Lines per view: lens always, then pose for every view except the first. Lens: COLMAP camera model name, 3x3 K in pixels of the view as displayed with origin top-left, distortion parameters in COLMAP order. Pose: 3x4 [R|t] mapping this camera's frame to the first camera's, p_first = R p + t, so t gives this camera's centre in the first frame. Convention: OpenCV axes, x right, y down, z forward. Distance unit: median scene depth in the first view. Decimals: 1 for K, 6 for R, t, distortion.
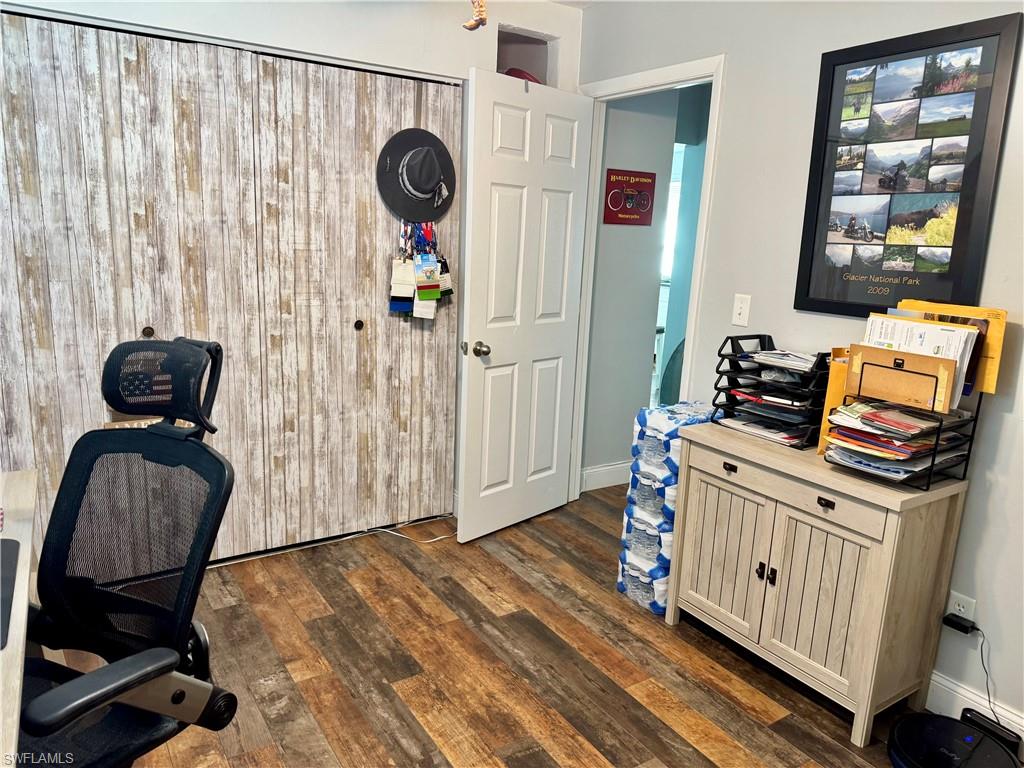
lens RADIAL K [[733.3, 0, 512.0], [0, 733.3, 384.0], [0, 0, 1]] dist [0.078726, -0.081498]
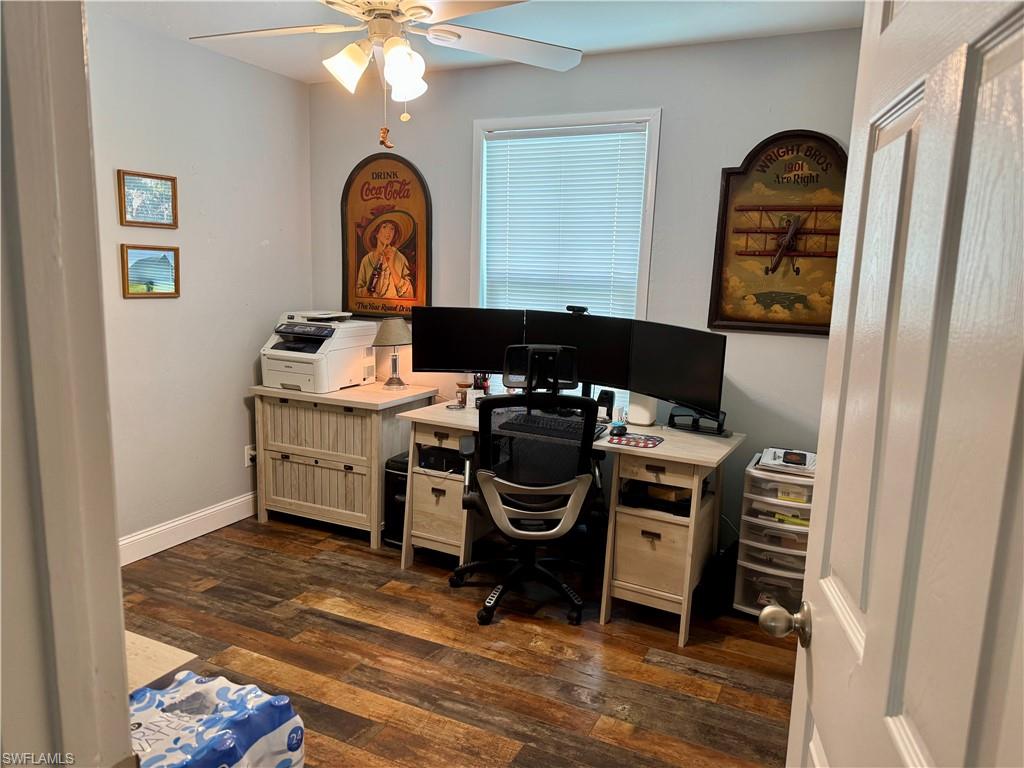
lens RADIAL K [[733.3, 0, 512.0], [0, 733.3, 384.0], [0, 0, 1]] dist [0.078726, -0.081498]
pose [[-0.857834, 0.009910, -0.513832, 0.344021], [-0.172053, 0.936583, 0.305303, -0.327624], [0.484272, 0.350306, -0.801727, 1.615893]]
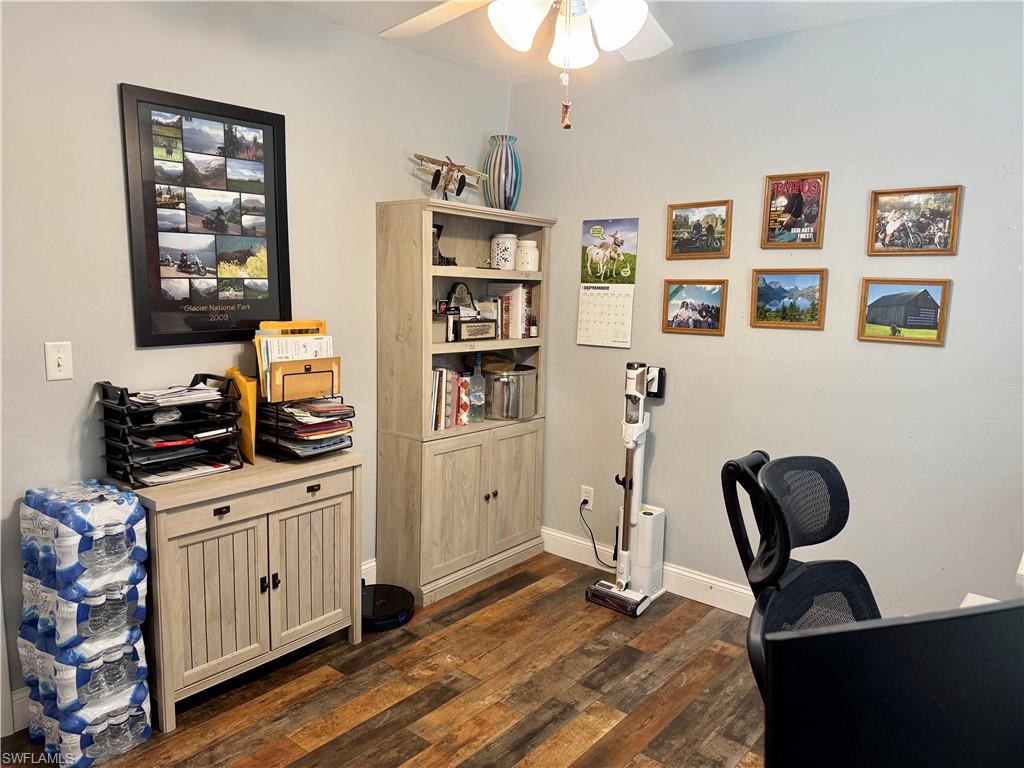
lens RADIAL K [[733.3, 0, 512.0], [0, 733.3, 384.0], [0, 0, 1]] dist [0.078726, -0.081498]
pose [[-0.303191, -0.186857, 0.934430, -0.749703], [0.161457, 0.956336, 0.243625, -0.238224], [-0.939152, 0.224735, -0.259783, 0.914394]]
